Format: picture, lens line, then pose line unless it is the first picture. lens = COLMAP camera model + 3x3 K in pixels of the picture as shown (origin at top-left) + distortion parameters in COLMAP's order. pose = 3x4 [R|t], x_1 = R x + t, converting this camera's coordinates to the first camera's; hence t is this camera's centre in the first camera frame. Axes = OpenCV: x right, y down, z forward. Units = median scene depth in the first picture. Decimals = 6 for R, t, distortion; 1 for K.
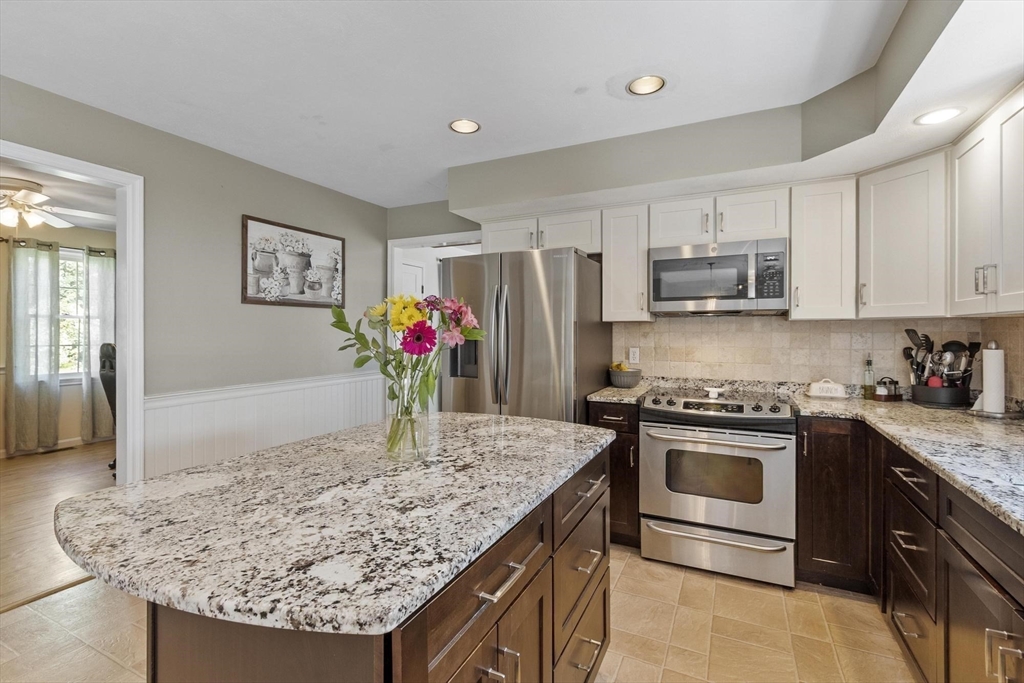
lens RADIAL K [[449.8, 0, 511.3], [0, 449.8, 327.2], [0, 0, 1]] dist [-0.001269, -0.000276]
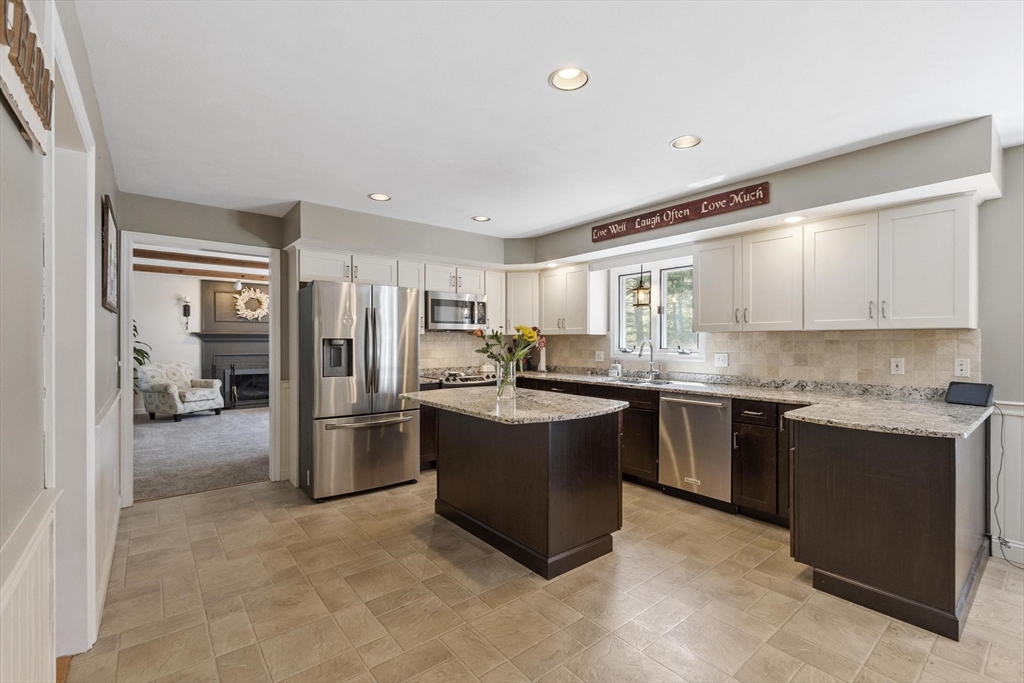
lens RADIAL K [[449.8, 0, 515.8], [0, 449.8, 342.6], [0, 0, 1]] dist [-0.001269, -0.000276]
pose [[0.413691, -0.007233, 0.910388, -1.206680], [-0.007928, 0.999902, 0.011546, -0.006064], [-0.910383, -0.011994, 0.413593, 0.016279]]
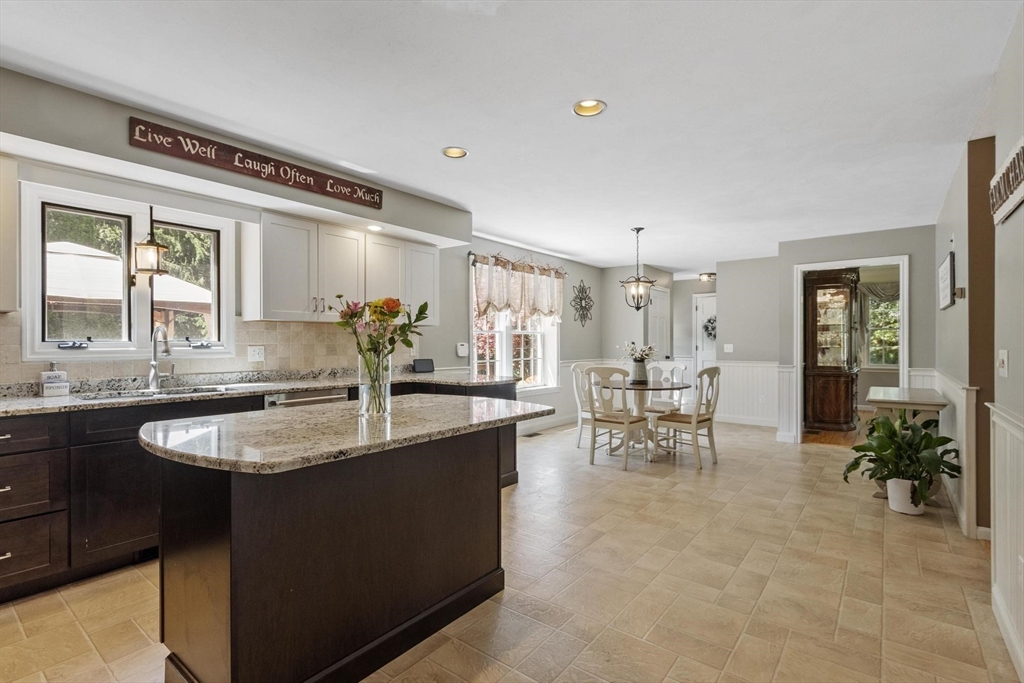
lens RADIAL K [[484.2, 0, 520.2], [0, 484.2, 348.9], [0, 0, 1]] dist [-0.008422, -0.001143]
pose [[-0.982757, -0.009153, 0.184675, -0.510495], [-0.008494, 0.999954, 0.004360, 0.041176], [-0.184706, 0.002716, -0.982790, 1.278677]]
